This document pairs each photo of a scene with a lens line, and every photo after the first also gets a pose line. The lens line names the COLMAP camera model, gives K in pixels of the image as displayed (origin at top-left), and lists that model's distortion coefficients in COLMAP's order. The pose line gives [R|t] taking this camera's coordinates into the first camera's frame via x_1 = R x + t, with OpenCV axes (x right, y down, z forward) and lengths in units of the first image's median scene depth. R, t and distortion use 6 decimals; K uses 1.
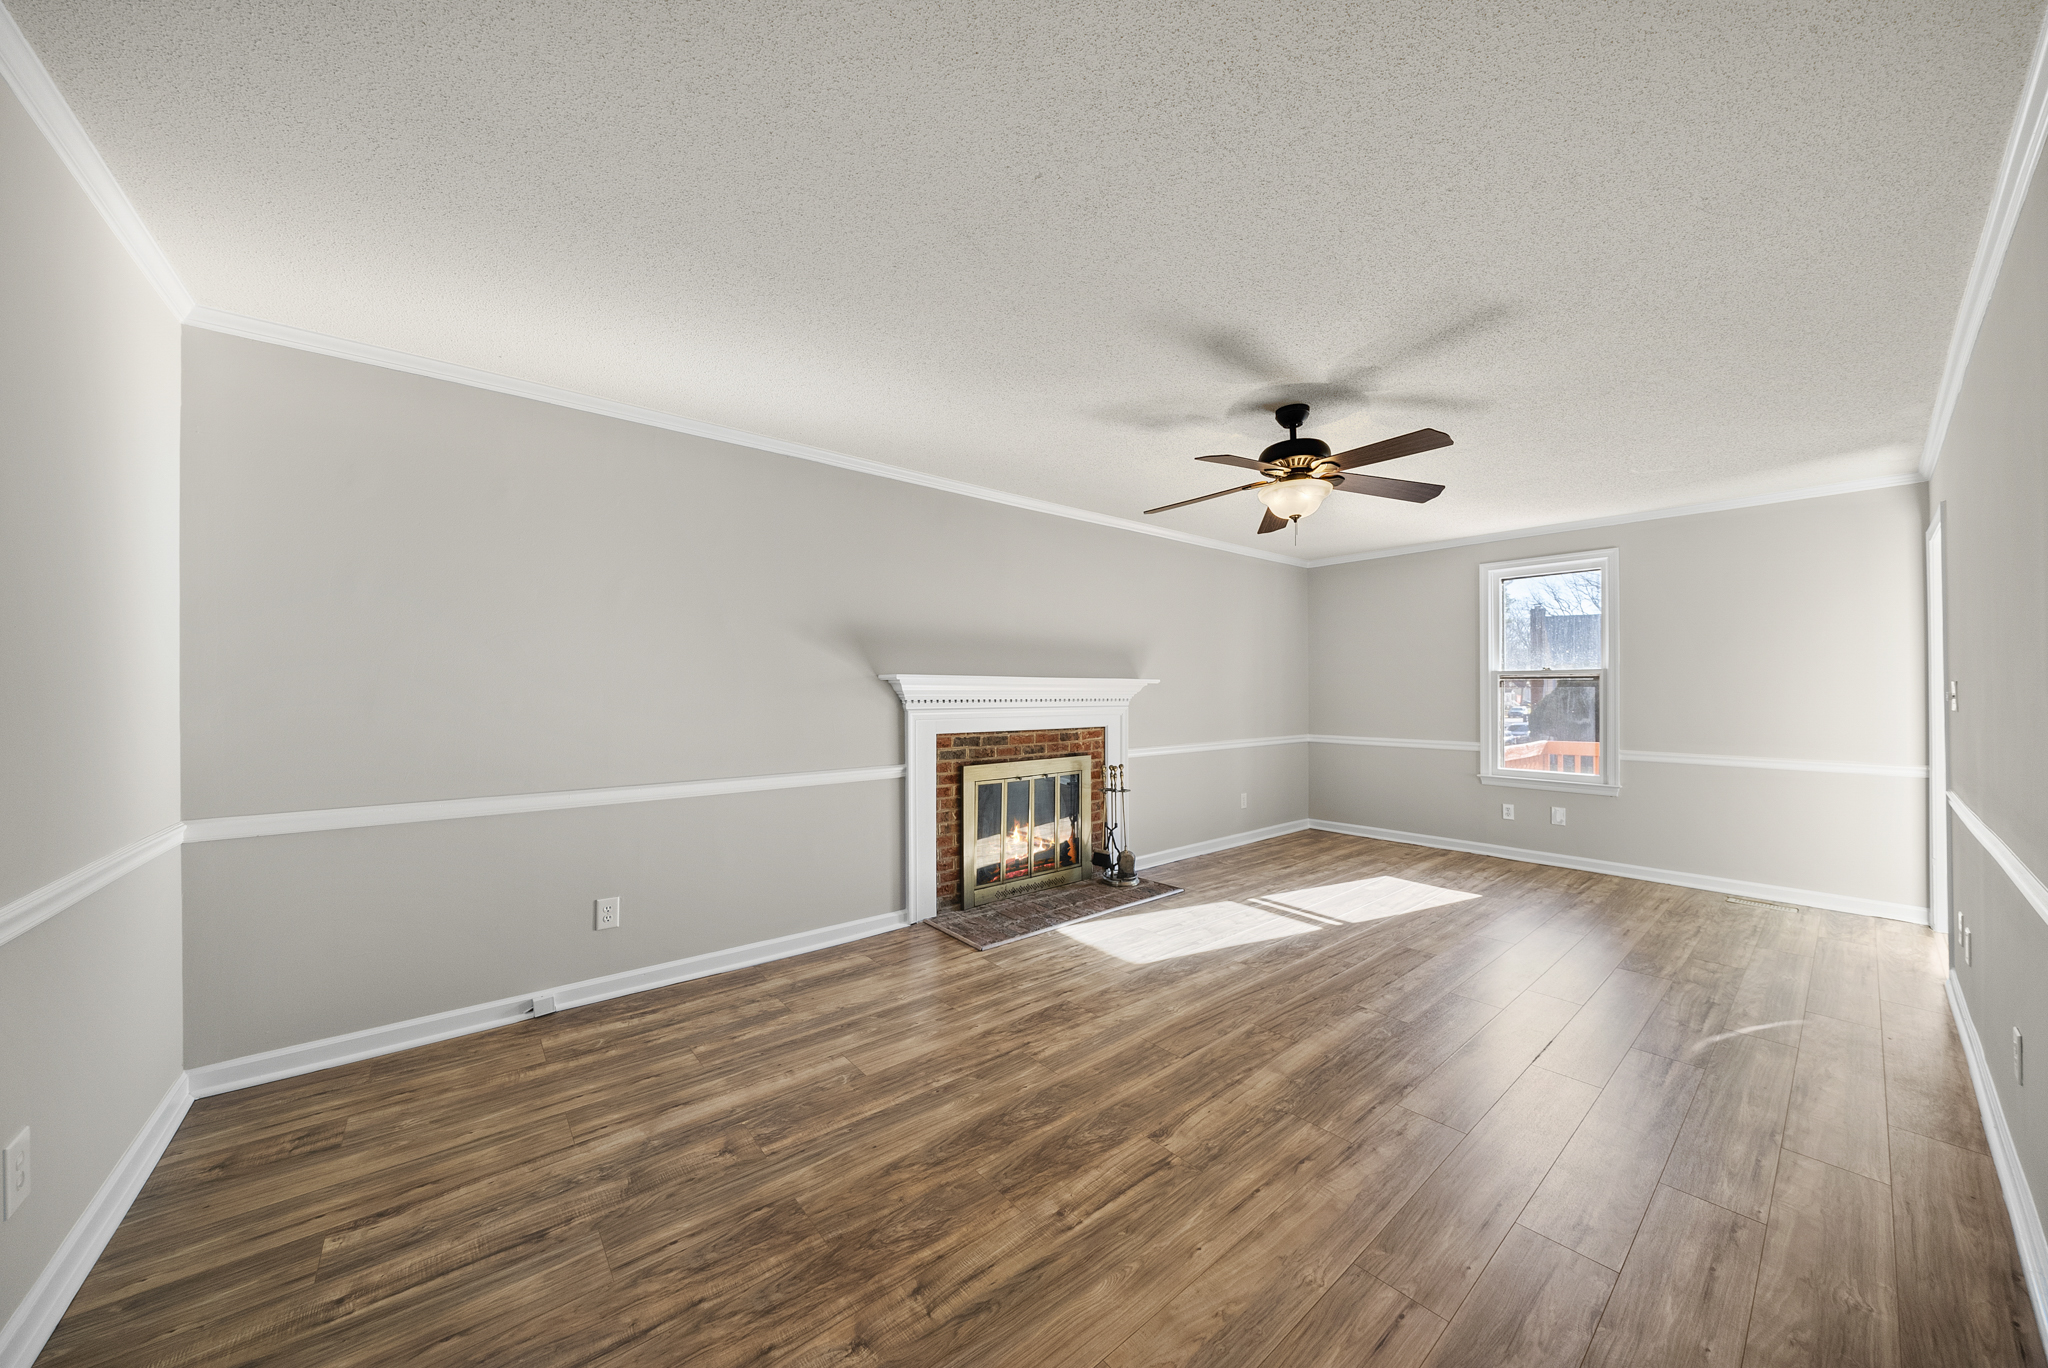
lens RADIAL K [[692.7, 0, 1019.7], [0, 692.7, 689.7], [0, 0, 1]] dist [-0.008671, 0.000059]
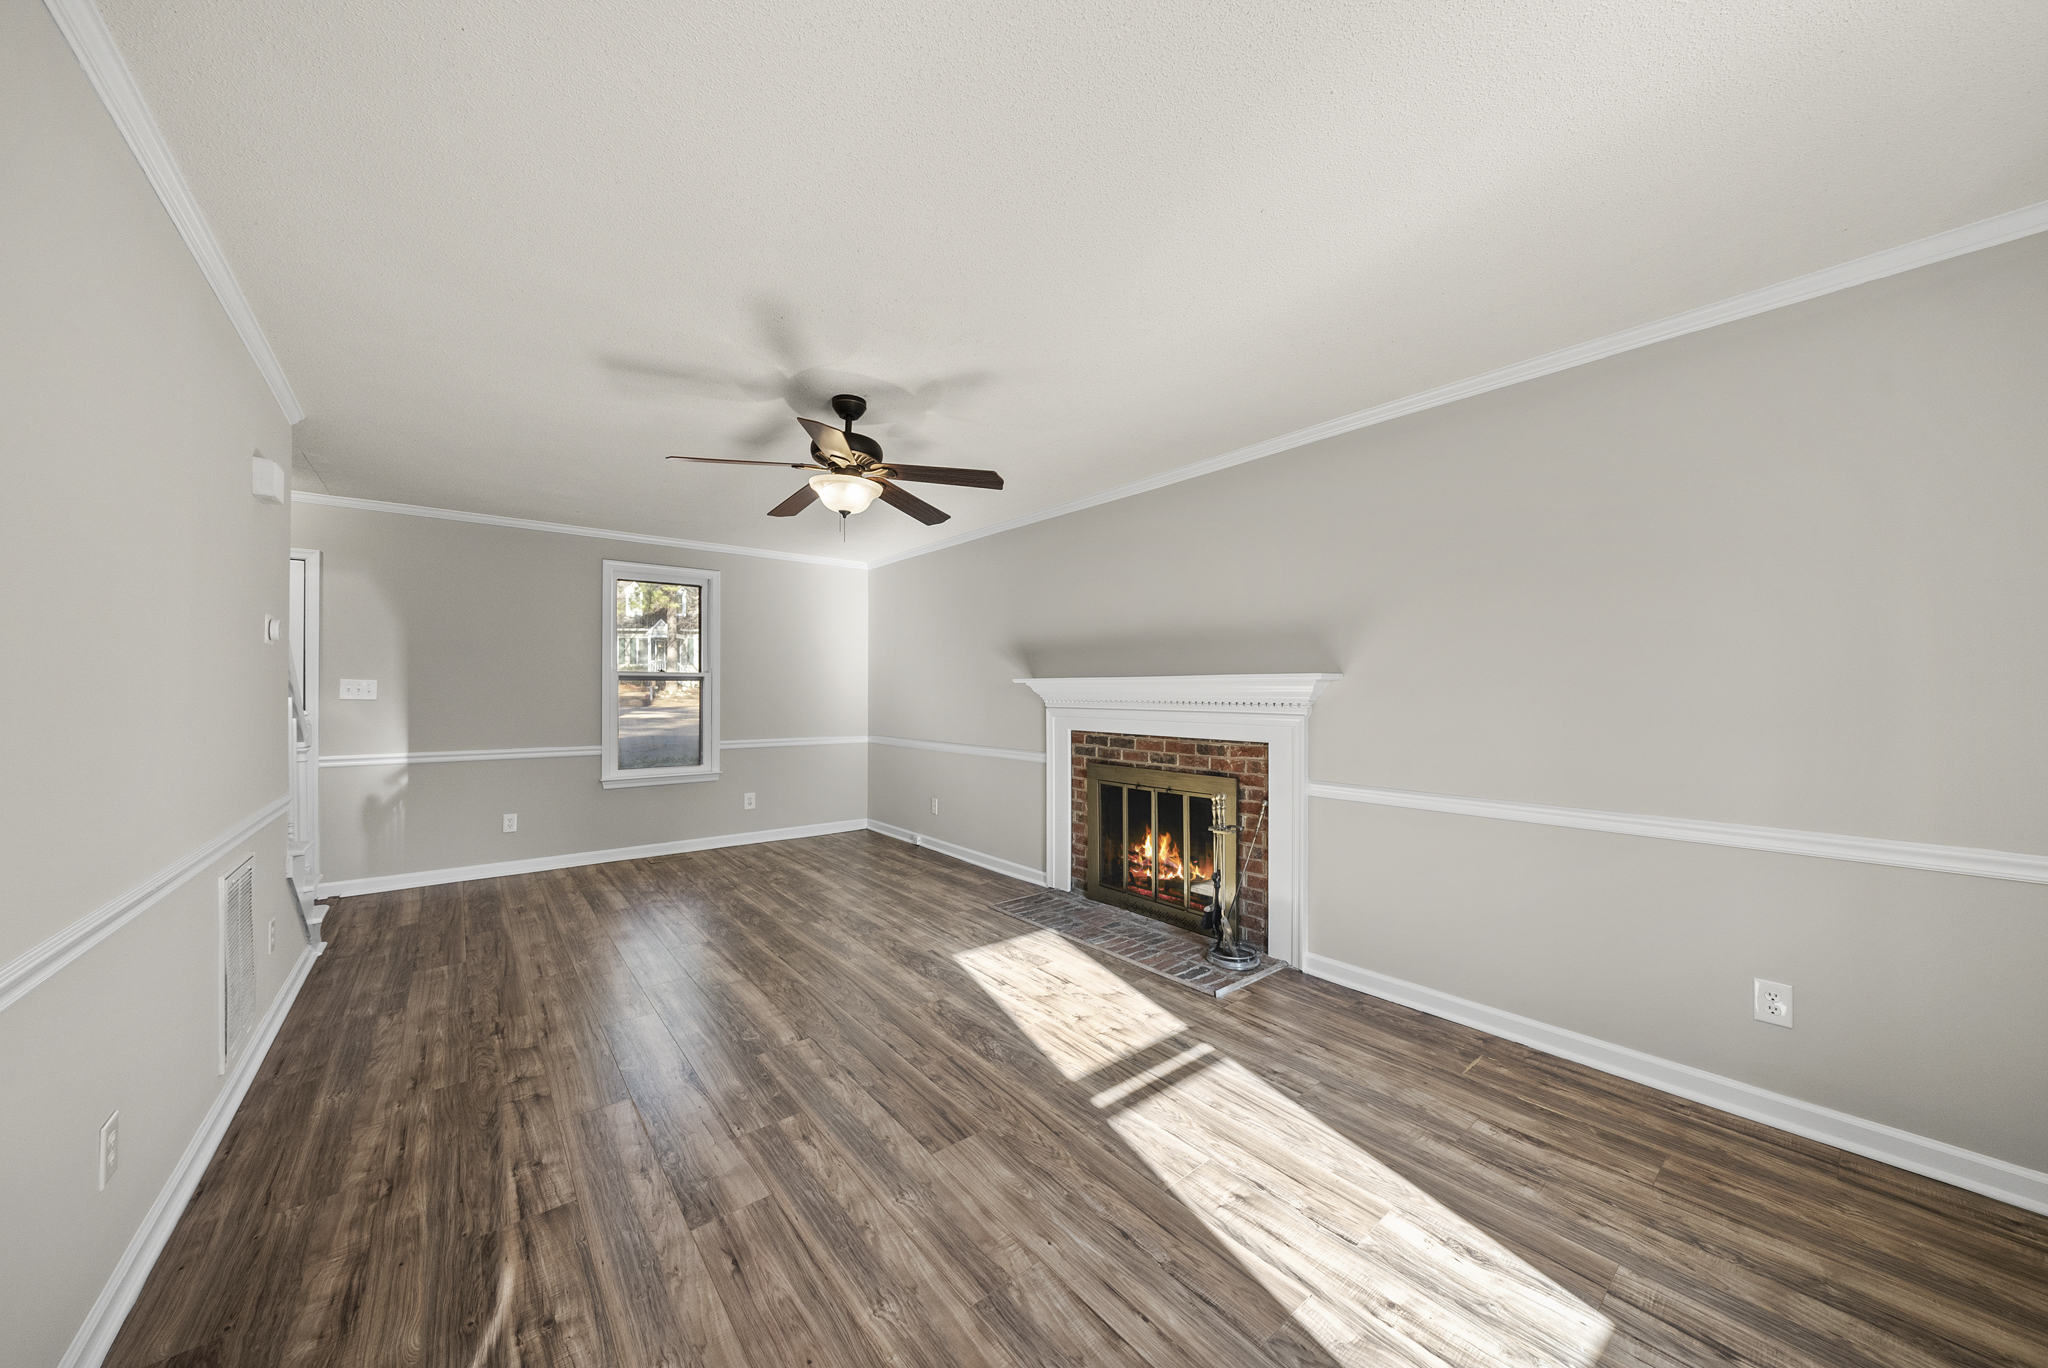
lens RADIAL K [[692.7, 0, 1019.7], [0, 692.7, 689.7], [0, 0, 1]] dist [-0.008671, 0.000059]
pose [[0.003406, -0.003166, -0.999989, 0.987183], [0.001241, 0.999994, -0.003162, 0.001748], [0.999993, -0.001230, 0.003410, 0.898784]]
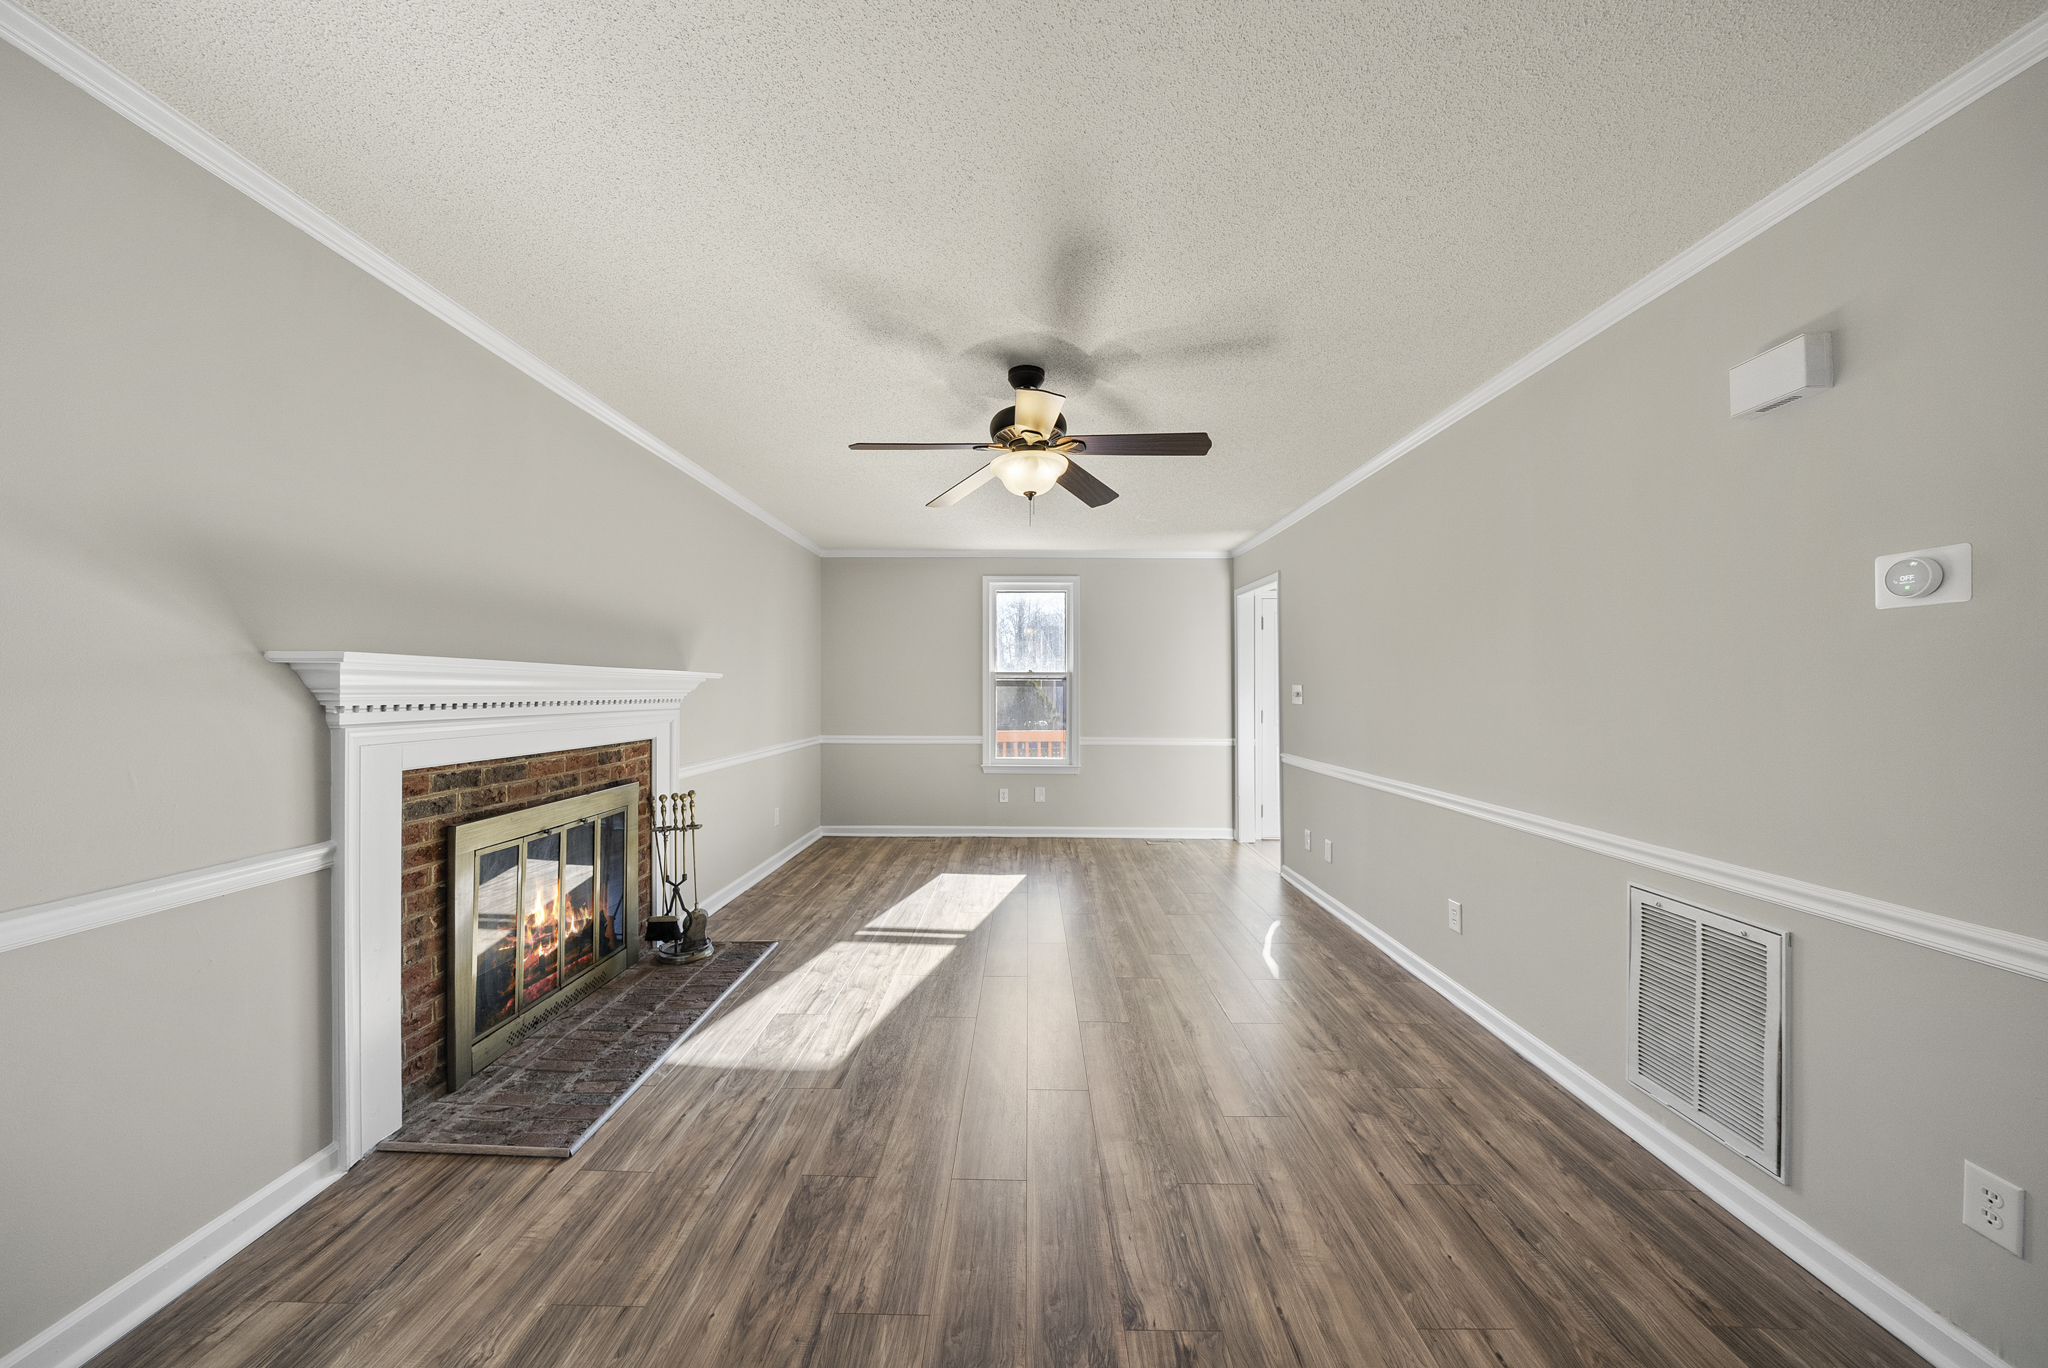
lens RADIAL K [[698.8, 0, 1012.2], [0, 698.8, 684.2], [0, 0, 1]] dist [-0.010418, 0.000015]
pose [[0.648224, 0.008715, 0.761400, -0.214816], [-0.005945, 0.999962, -0.006384, 0.000069], [-0.761427, -0.000389, 0.648251, 0.317119]]
